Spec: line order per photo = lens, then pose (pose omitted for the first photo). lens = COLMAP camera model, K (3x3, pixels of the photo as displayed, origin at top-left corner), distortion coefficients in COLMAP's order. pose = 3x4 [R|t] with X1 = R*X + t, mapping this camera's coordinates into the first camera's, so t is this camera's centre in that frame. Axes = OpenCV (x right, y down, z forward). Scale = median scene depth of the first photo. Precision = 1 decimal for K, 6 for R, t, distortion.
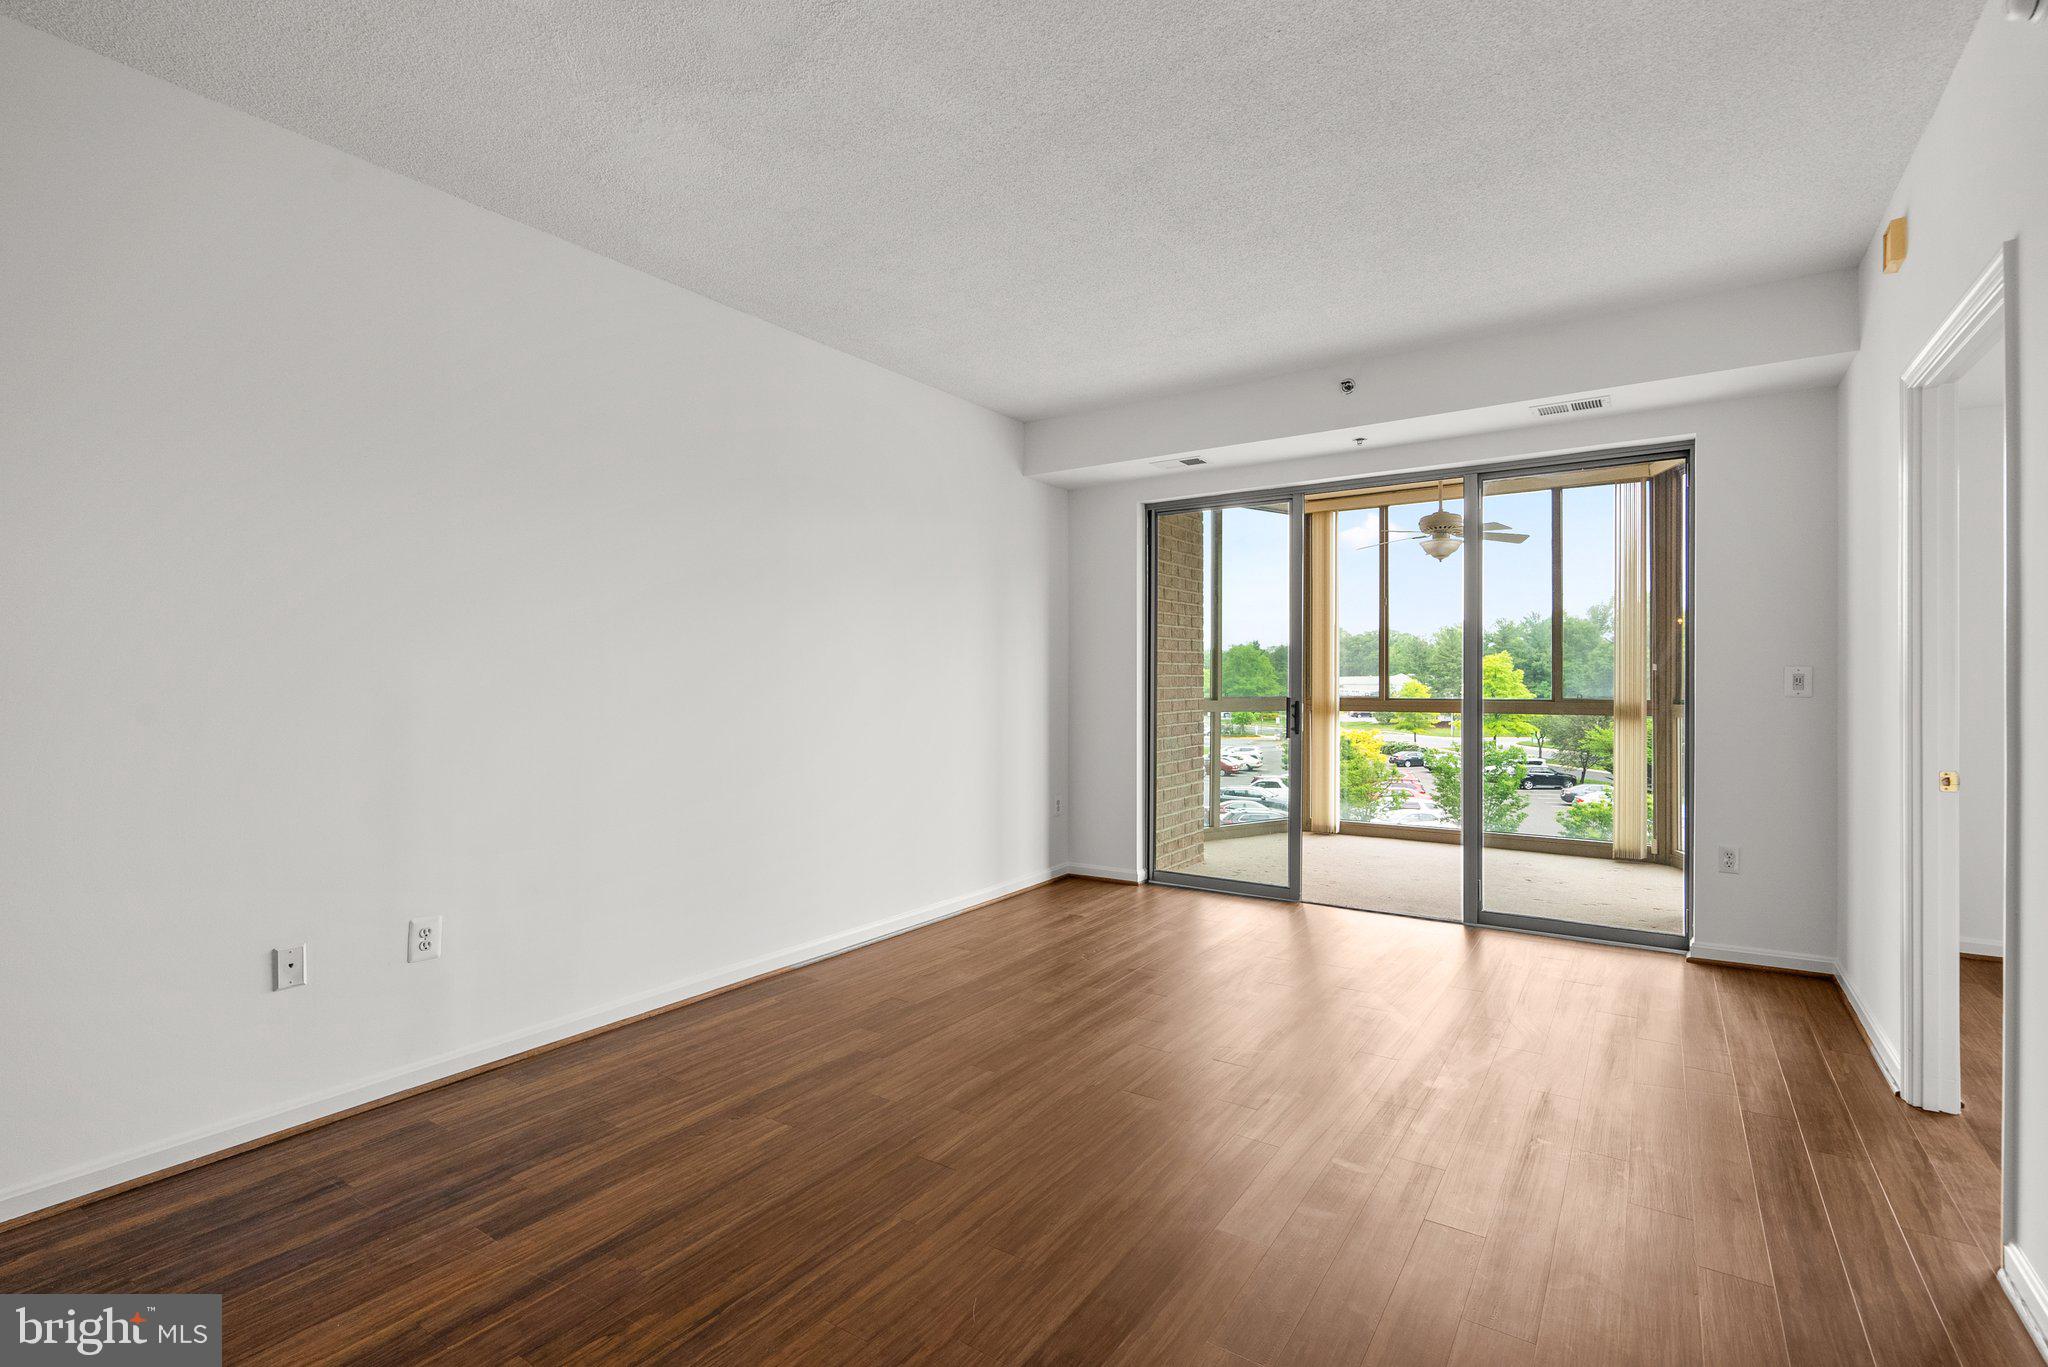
lens RADIAL K [[939.3, 0, 1024.0], [0, 939.3, 683.5], [0, 0, 1]] dist [0.001529, 0.000900]
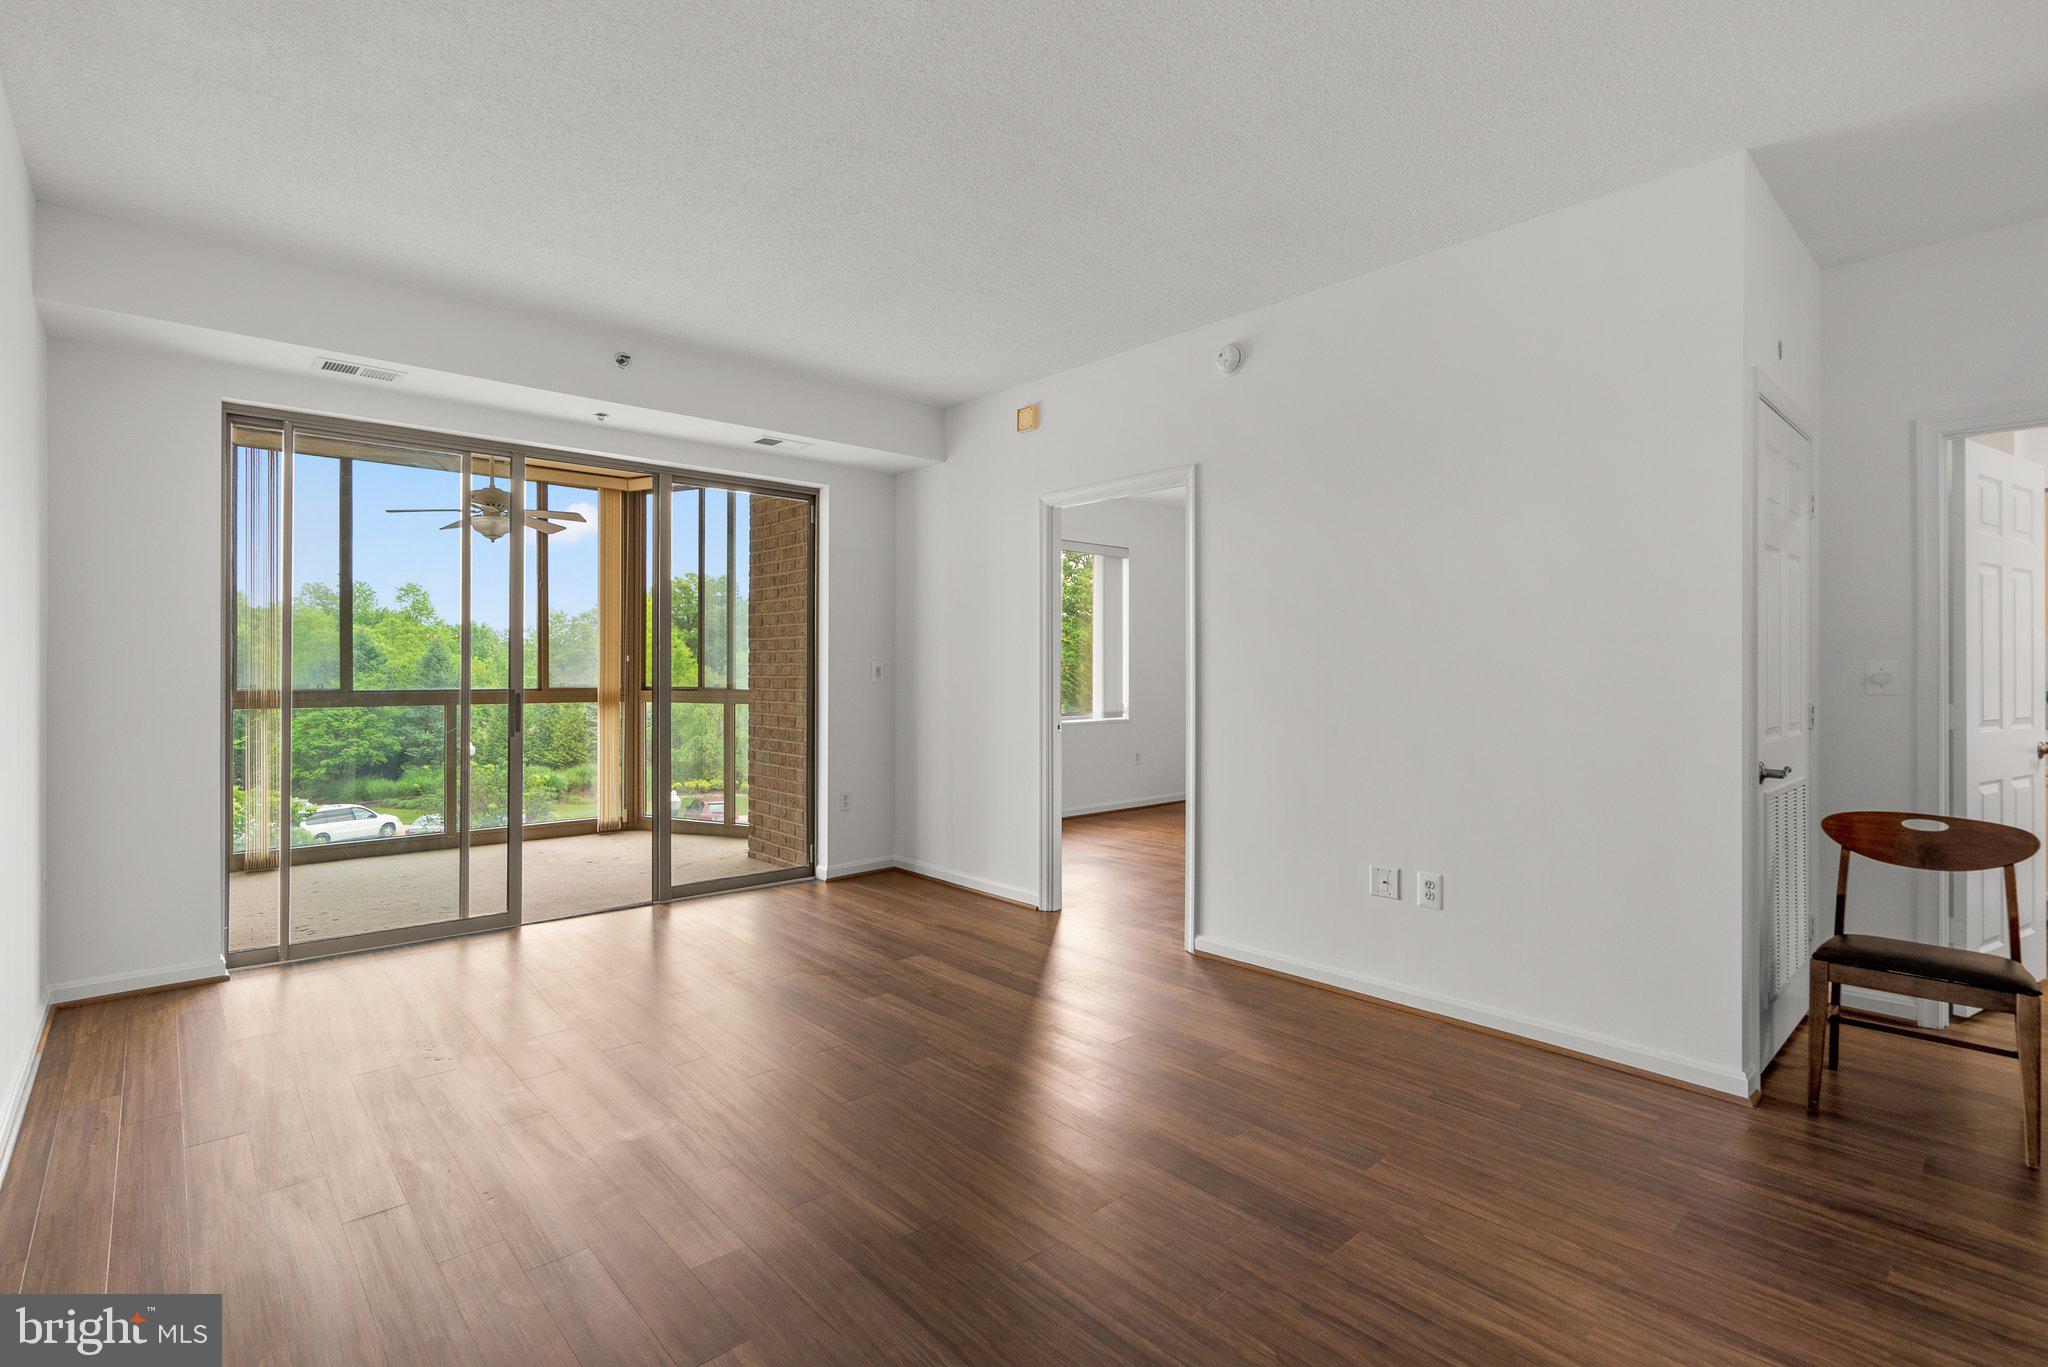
lens RADIAL K [[960.2, 0, 1016.3], [0, 960.2, 674.5], [0, 0, 1]] dist [-0.000221, 0.000201]
pose [[0.244544, -0.002200, 0.969636, -0.352076], [-0.000242, 0.999997, 0.002330, -0.000722], [-0.969638, -0.000804, 0.244542, 0.265306]]
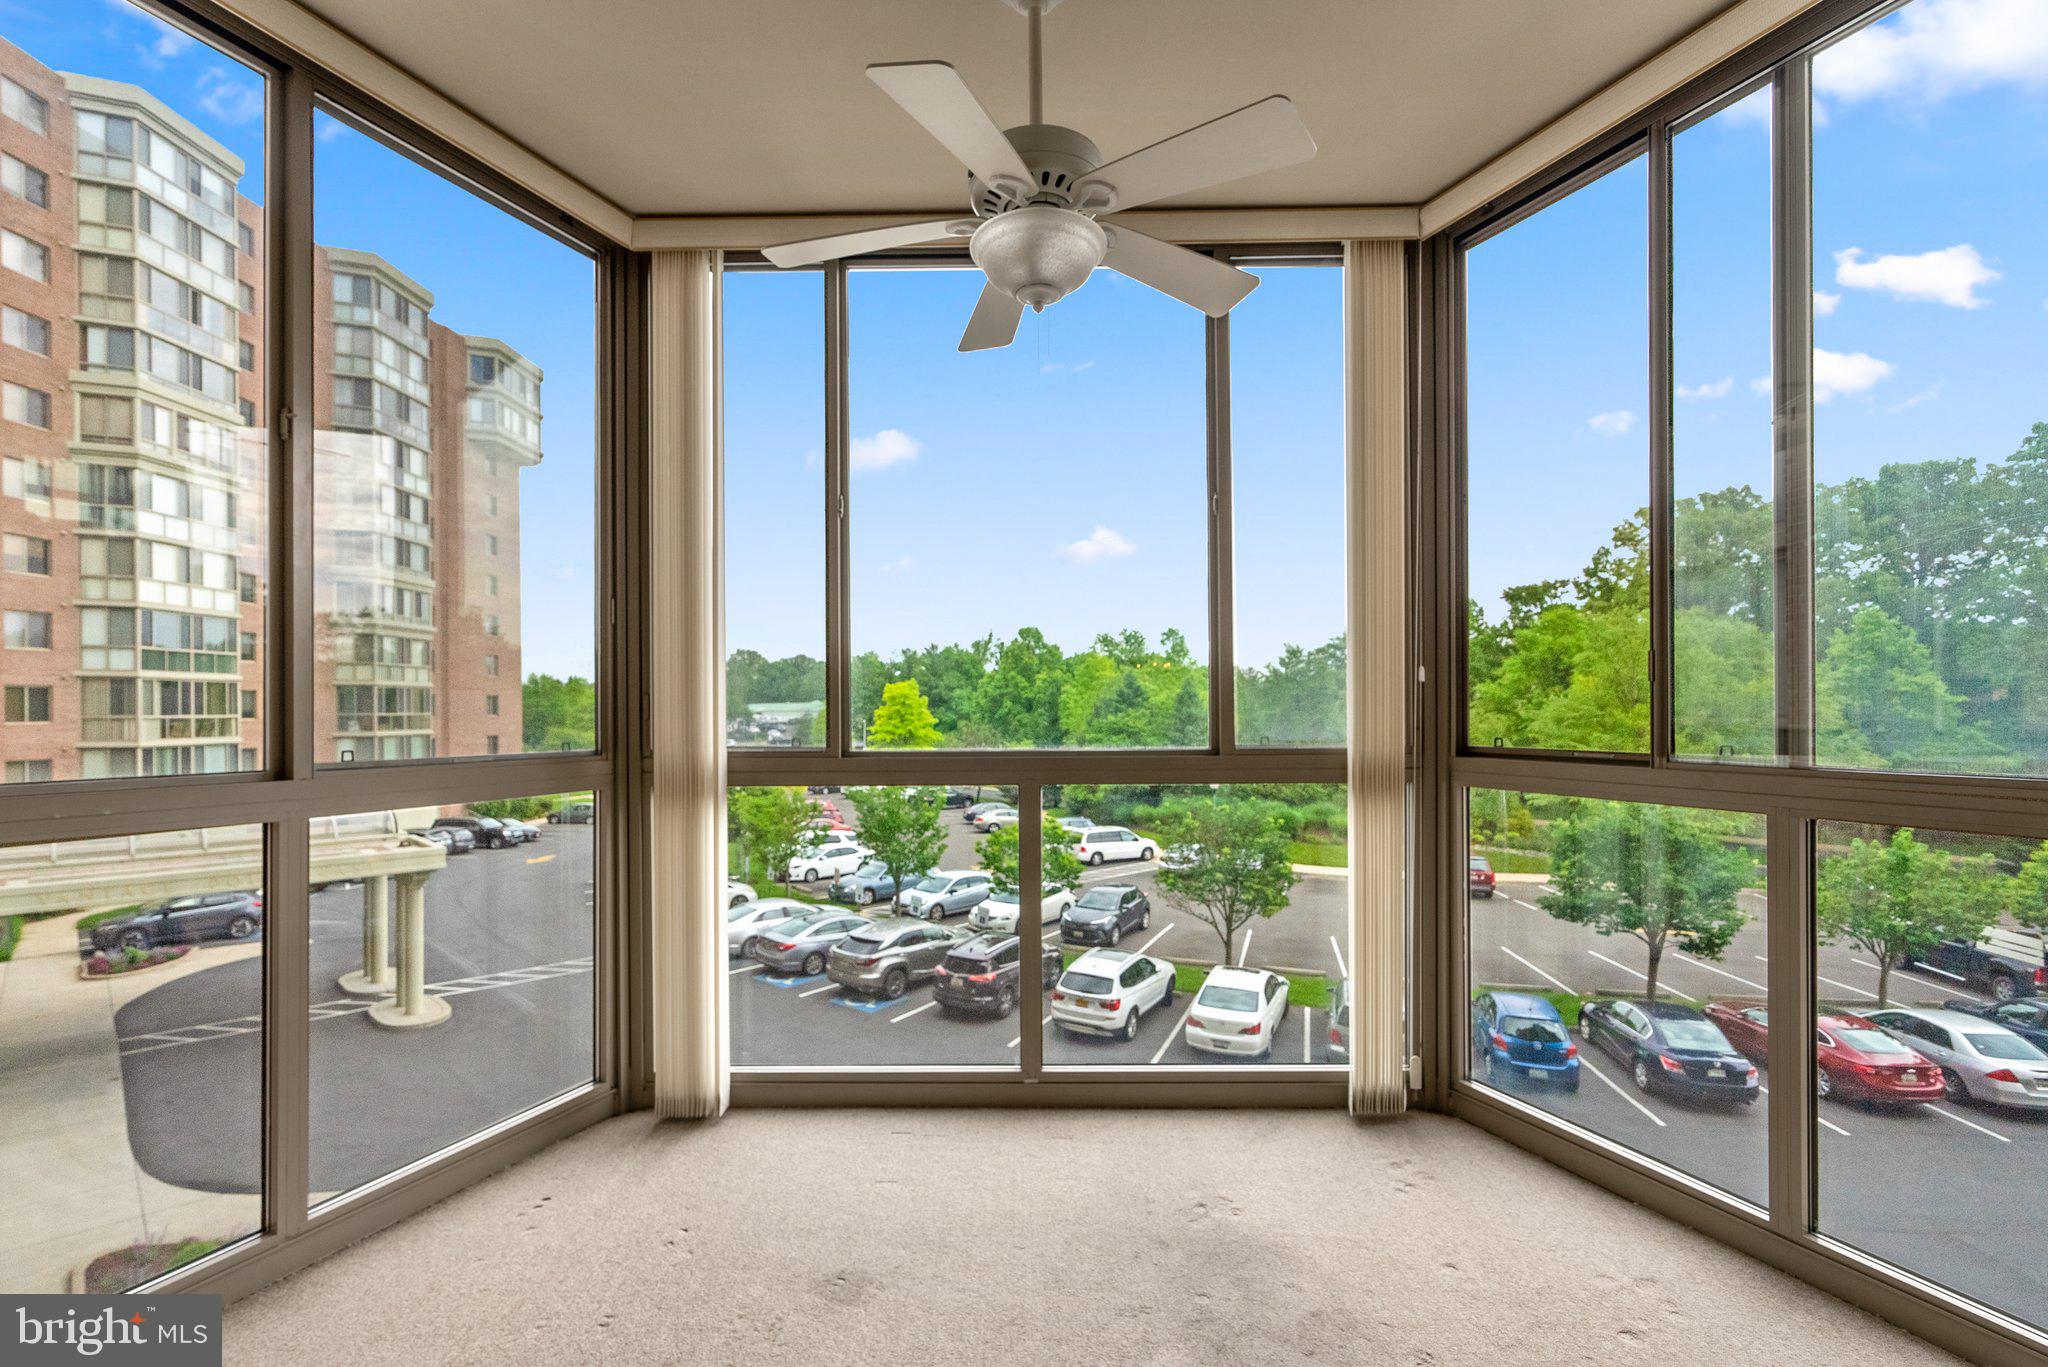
lens RADIAL K [[947.2, 0, 1017.0], [0, 947.2, 708.3], [0, 0, 1]] dist [-0.020222, 0.000217]
pose [[0.830467, -0.005664, 0.557039, 0.269879], [0.007072, 0.999975, -0.000376, -0.002181], [-0.557023, 0.004251, 0.830486, 0.755753]]
